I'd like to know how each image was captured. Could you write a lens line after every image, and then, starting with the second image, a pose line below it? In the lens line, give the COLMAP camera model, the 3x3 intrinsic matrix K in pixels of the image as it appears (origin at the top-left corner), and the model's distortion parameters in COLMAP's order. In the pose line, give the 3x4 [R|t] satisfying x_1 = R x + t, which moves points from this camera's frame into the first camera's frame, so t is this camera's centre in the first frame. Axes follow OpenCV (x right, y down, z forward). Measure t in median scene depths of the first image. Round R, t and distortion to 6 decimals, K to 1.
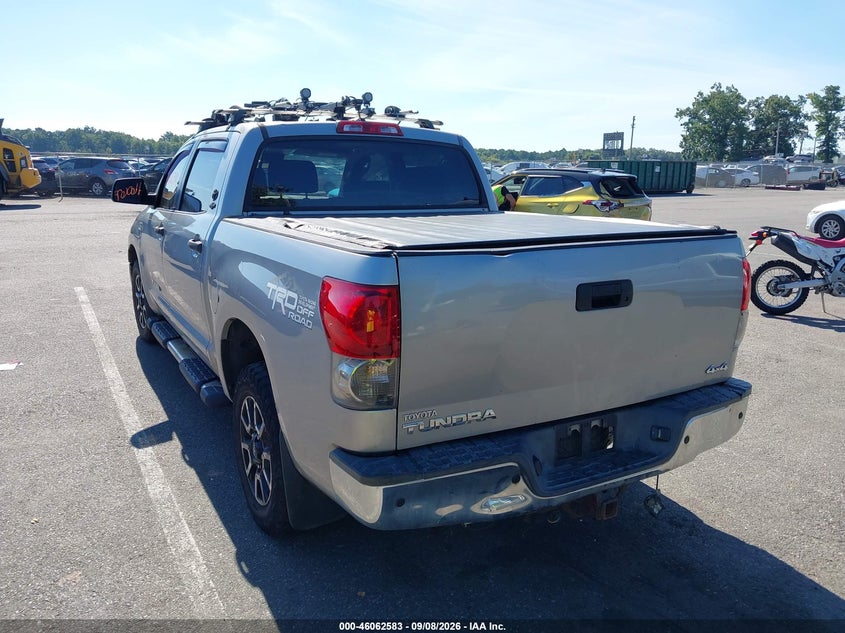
lens RADIAL K [[660.6, 0, 418.7], [0, 660.6, 321.9], [0, 0, 1]] dist [0.033928, -0.060026]
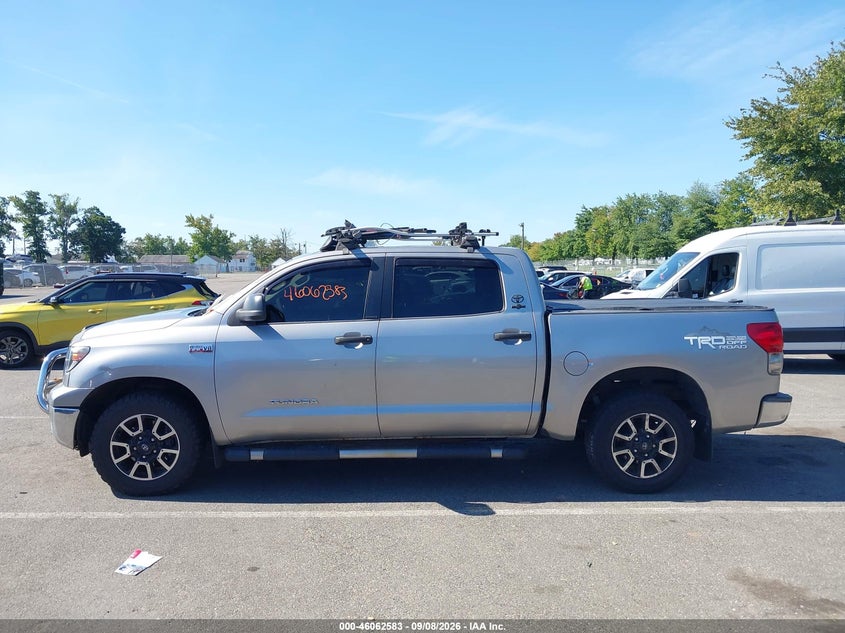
lens RADIAL K [[660.6, 0, 417.0], [0, 660.6, 309.9], [0, 0, 1]] dist [0.033928, -0.060026]
pose [[0.458854, -0.057932, 0.886621, -0.127032], [0.200962, 0.978780, -0.040051, -0.012167], [-0.865487, 0.196555, 0.460759, 0.042628]]
